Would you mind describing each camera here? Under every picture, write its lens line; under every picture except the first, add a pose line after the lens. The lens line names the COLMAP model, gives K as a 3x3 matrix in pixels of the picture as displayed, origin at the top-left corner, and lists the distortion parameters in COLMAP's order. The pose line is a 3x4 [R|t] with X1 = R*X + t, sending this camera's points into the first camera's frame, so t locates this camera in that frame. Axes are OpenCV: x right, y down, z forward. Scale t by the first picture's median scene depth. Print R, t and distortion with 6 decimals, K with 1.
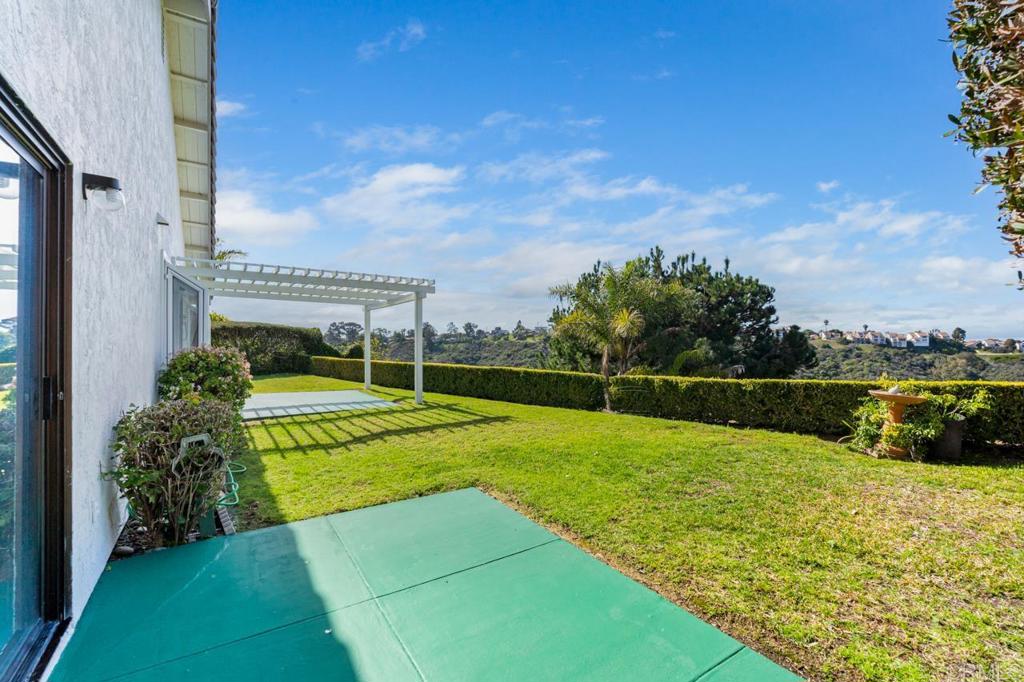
lens RADIAL K [[452.1, 0, 513.8], [0, 452.1, 338.3], [0, 0, 1]] dist [-0.006696, 0.000764]
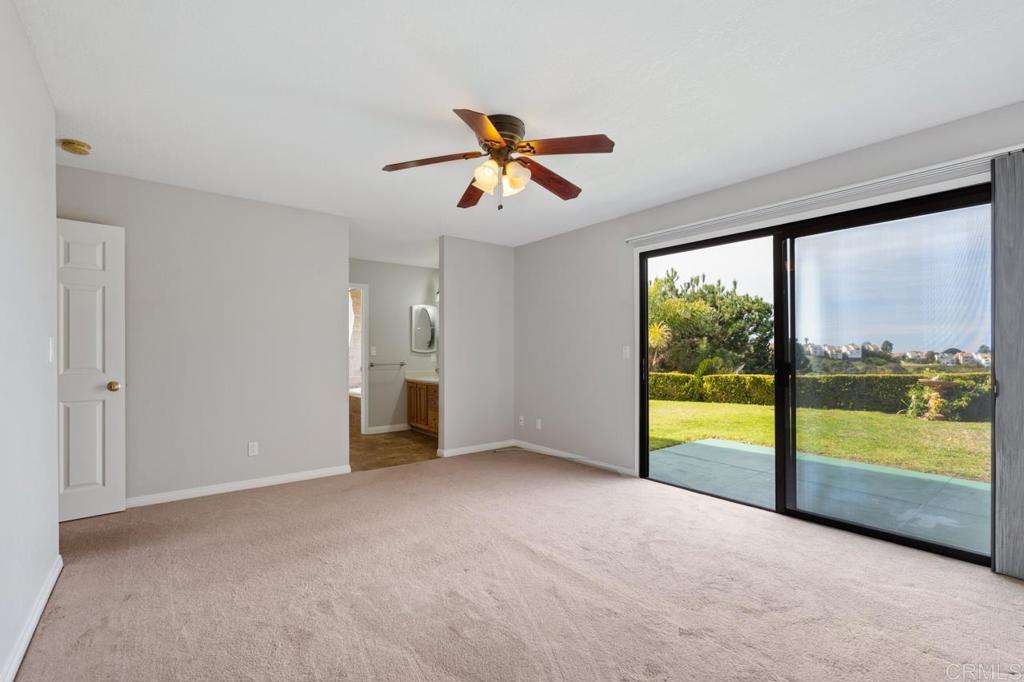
lens RADIAL K [[452.1, 0, 515.7], [0, 452.1, 356.2], [0, 0, 1]] dist [-0.006696, 0.000764]
pose [[0.995431, -0.000814, 0.095482, -0.218036], [-0.000368, 0.999924, 0.012356, 0.005414], [-0.095485, -0.012335, 0.995354, -0.118760]]
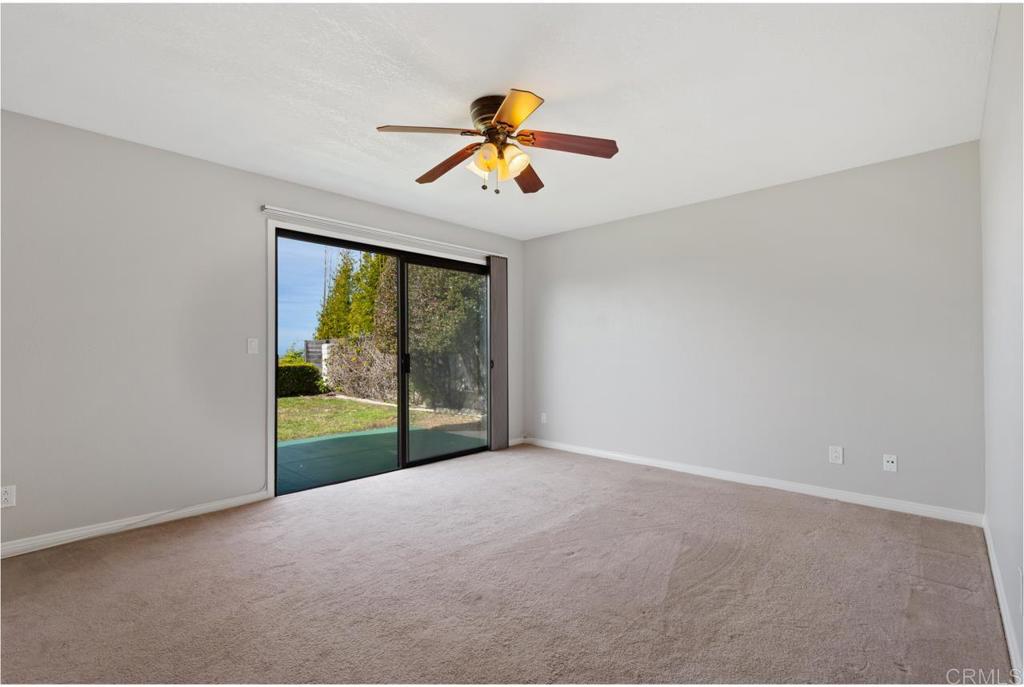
lens RADIAL K [[452.1, 0, 517.2], [0, 452.1, 347.5], [0, 0, 1]] dist [-0.006696, 0.000764]
pose [[-0.223040, 0.011839, 0.974737, -0.606859], [0.003618, 0.999929, -0.011318, 0.017583], [-0.974803, 0.001002, -0.223067, 0.393670]]
